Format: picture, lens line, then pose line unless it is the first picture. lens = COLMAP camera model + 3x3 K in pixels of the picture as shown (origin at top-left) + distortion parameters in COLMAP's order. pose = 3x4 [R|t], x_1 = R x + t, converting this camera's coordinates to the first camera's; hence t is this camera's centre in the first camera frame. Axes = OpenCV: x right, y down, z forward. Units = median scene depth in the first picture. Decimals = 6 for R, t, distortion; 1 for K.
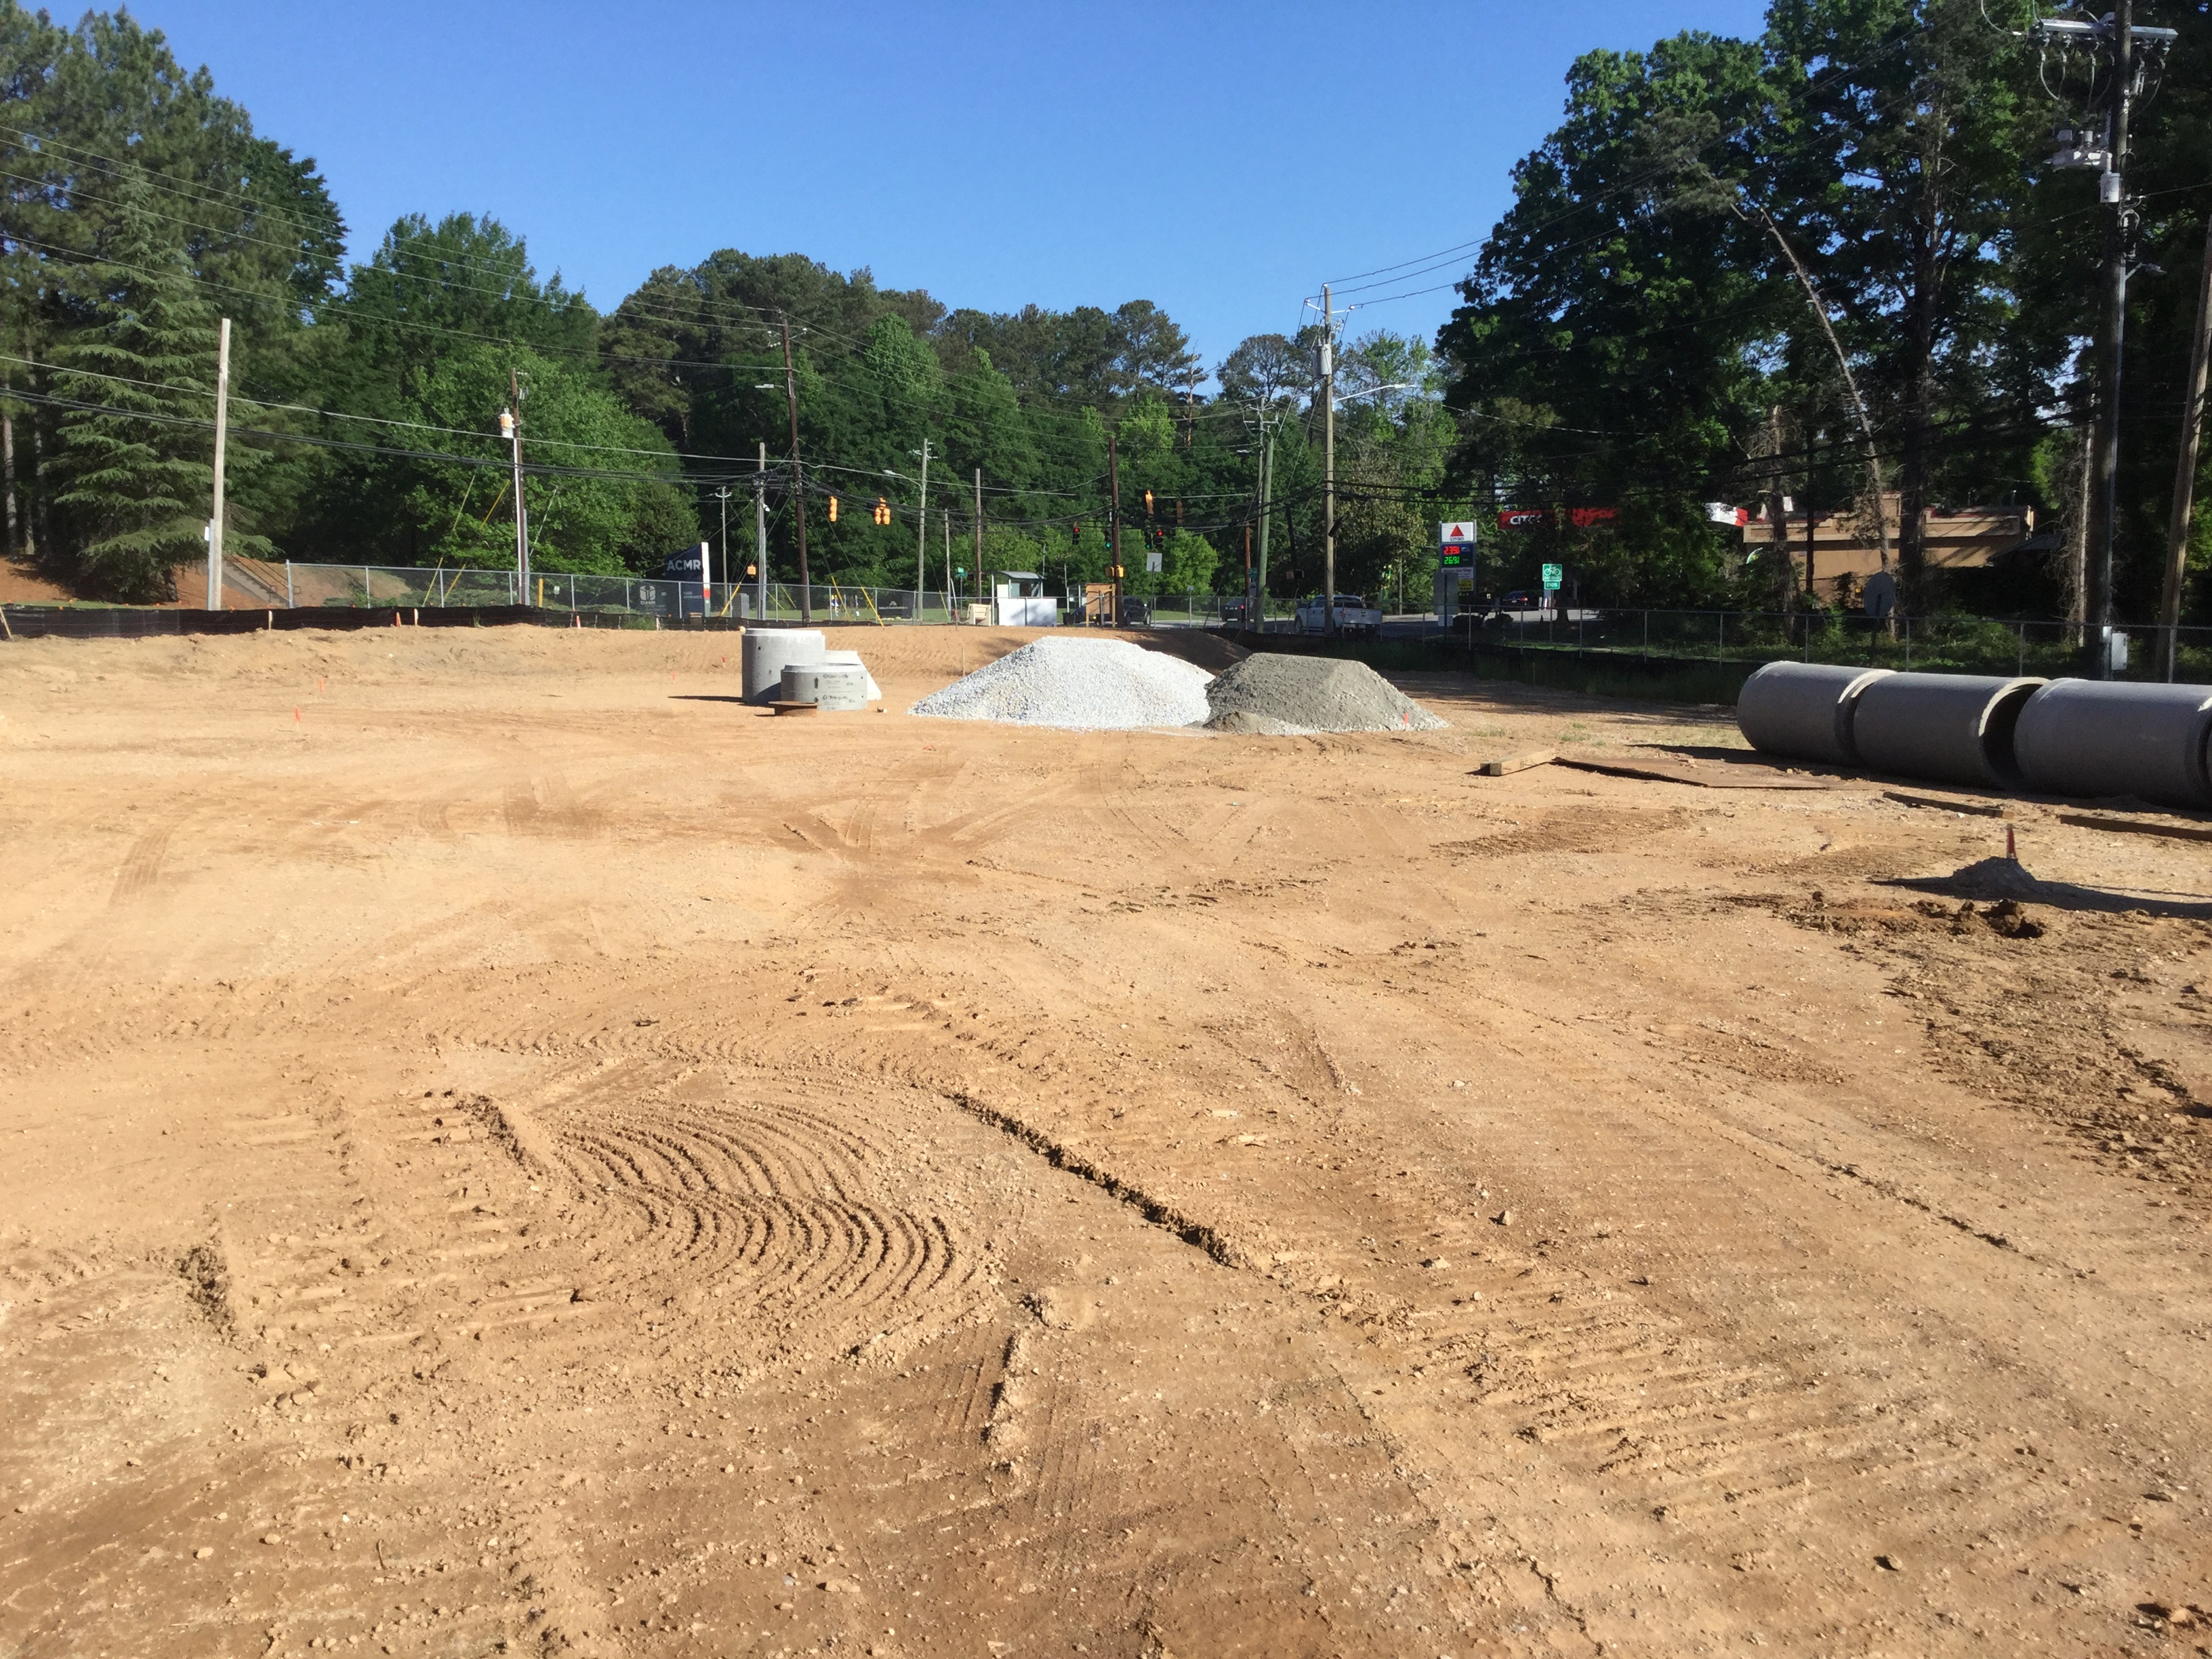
lens RADIAL K [[1997.4, 0, 1102.6], [0, 1997.4, 893.9], [0, 0, 1]] dist [0.162009, -0.258273]
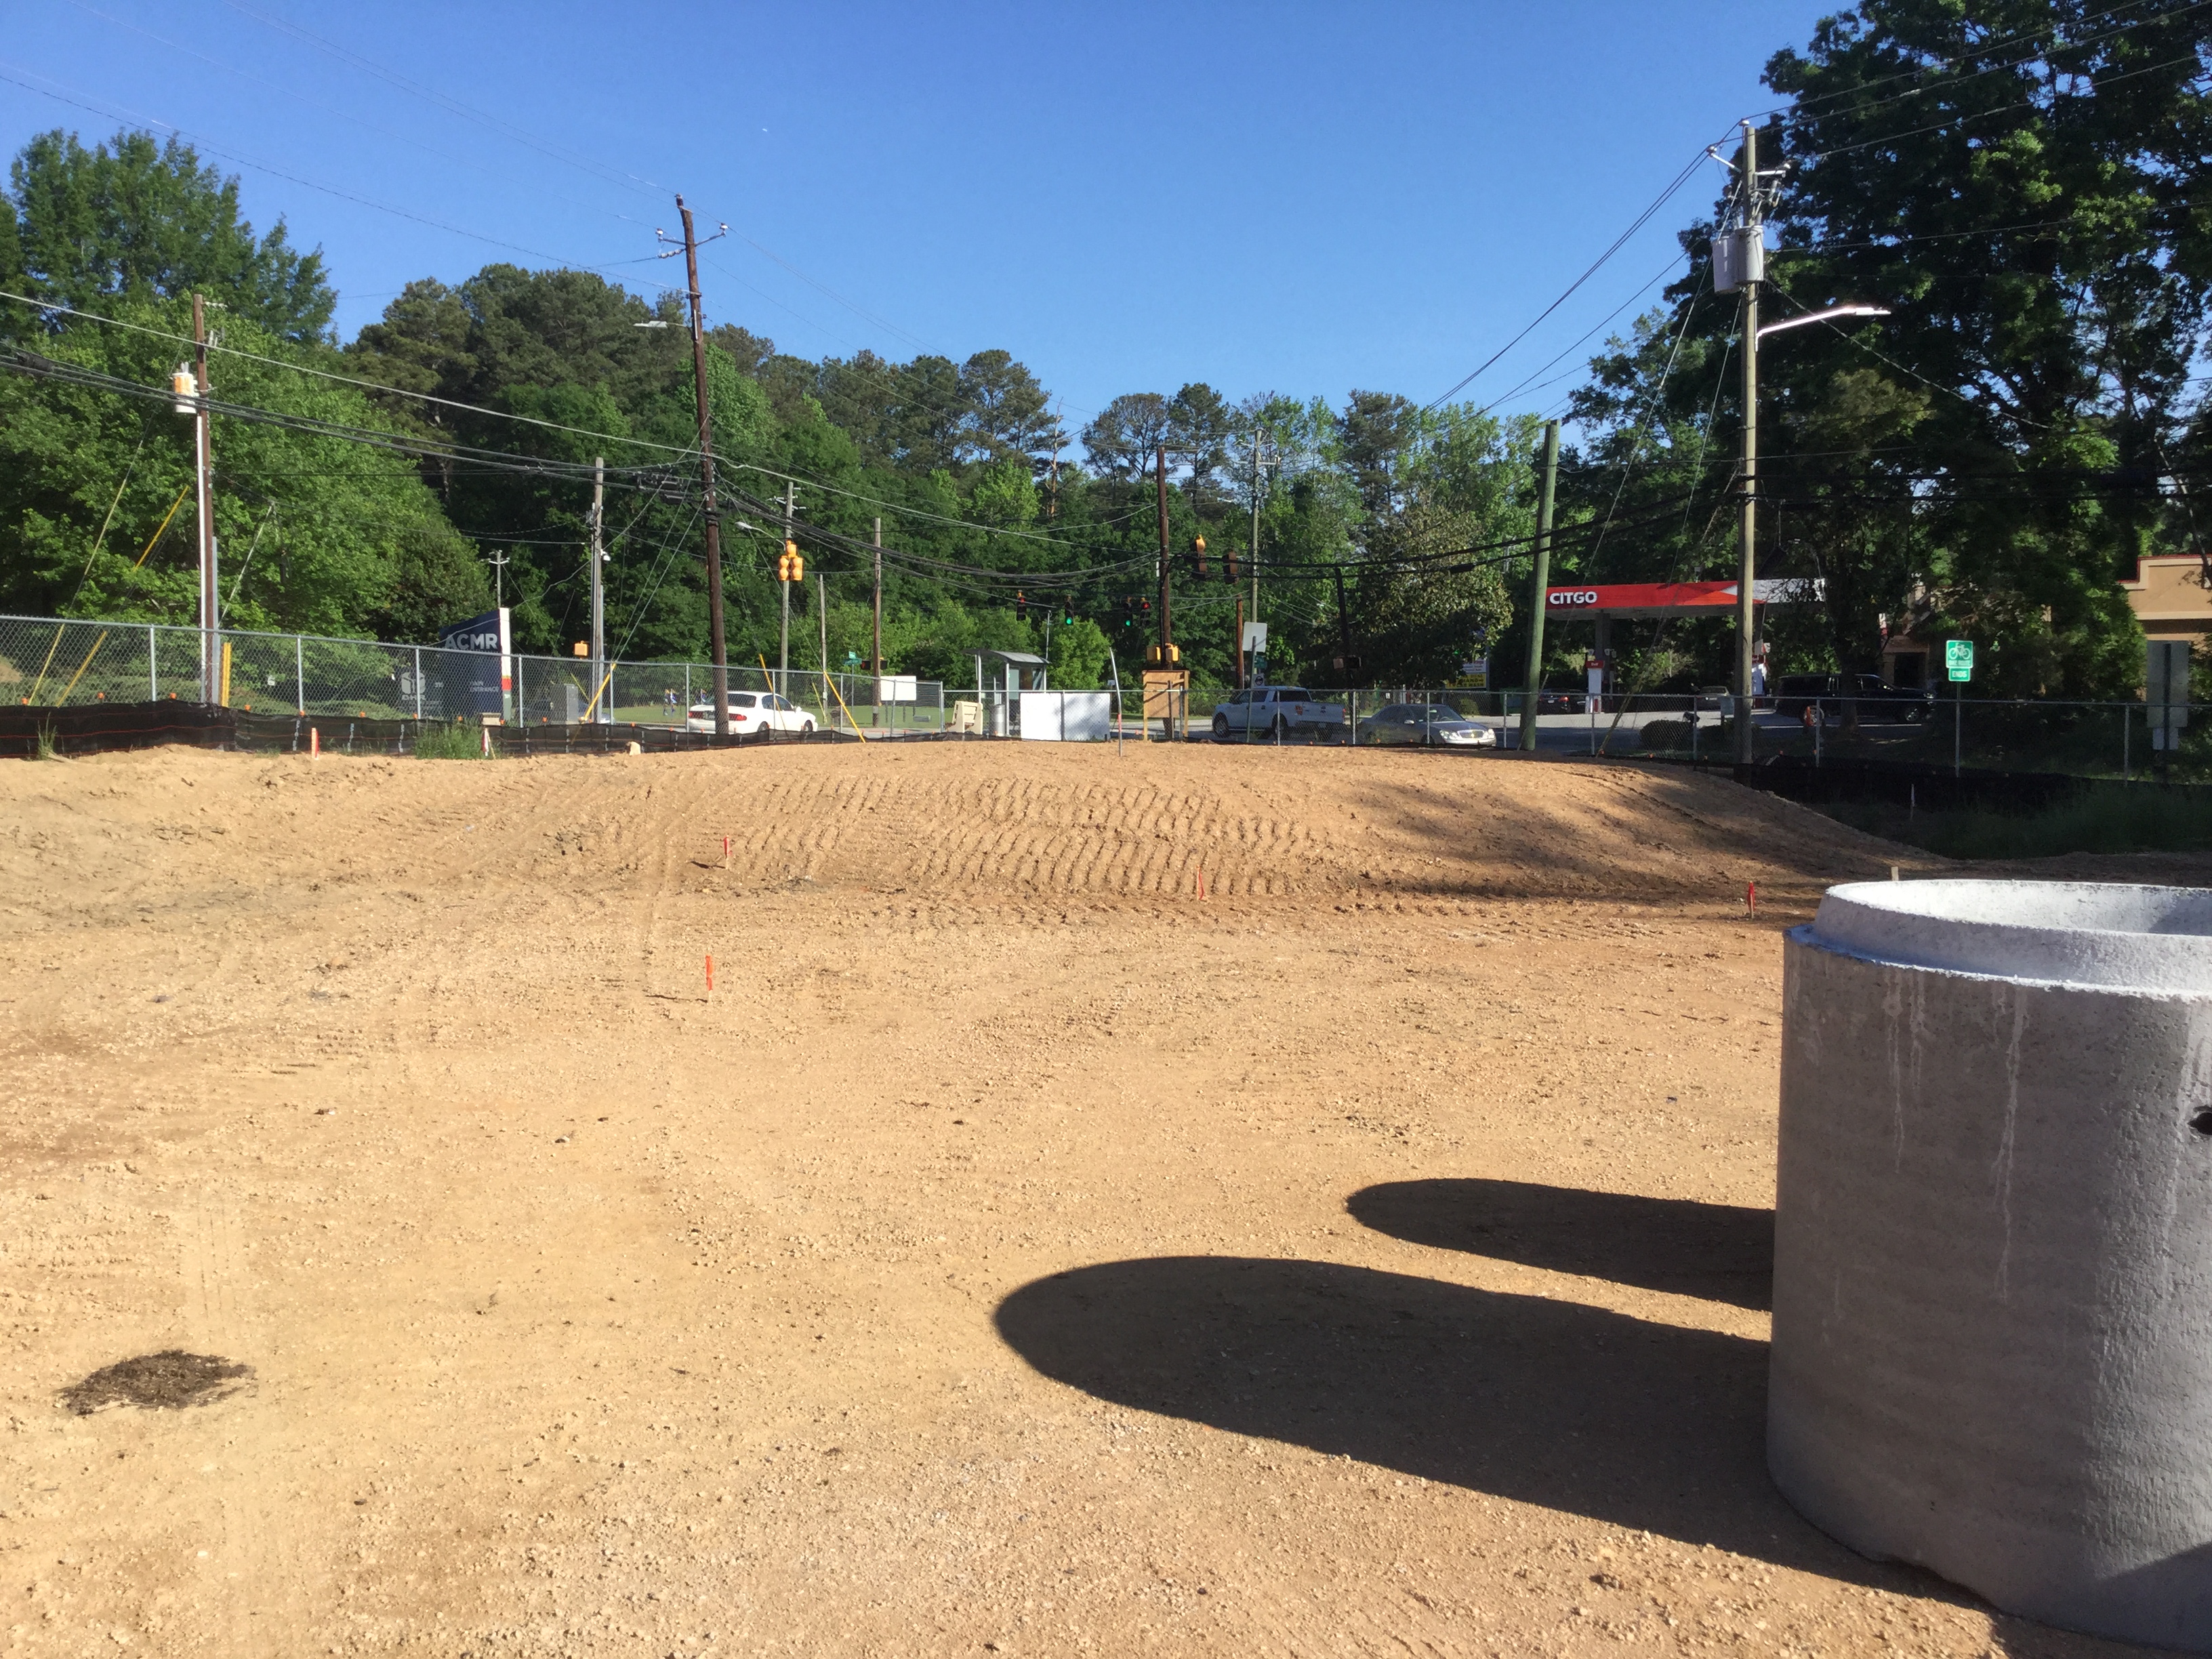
lens RADIAL K [[2049.0, 0, 1058.4], [0, 2049.0, 830.8], [0, 0, 1]] dist [0.179110, -0.286728]
pose [[0.995191, -0.001507, 0.097943, -0.049278], [0.009450, 0.996695, -0.080681, -0.026522], [-0.097498, 0.081219, 0.991916, 0.185346]]
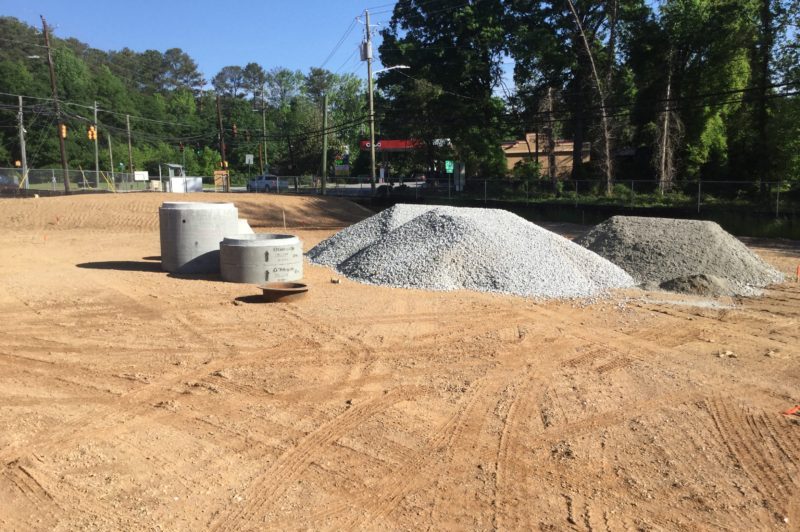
lens RADIAL K [[746.9, 0, 389.0], [0, 746.9, 315.4], [0, 0, 1]] dist [0.104272, -0.177802]
pose [[0.950468, -0.062474, 0.304478, -0.039598], [0.052095, 0.997754, 0.042102, -0.017363], [-0.306424, -0.024155, 0.951589, 0.122056]]
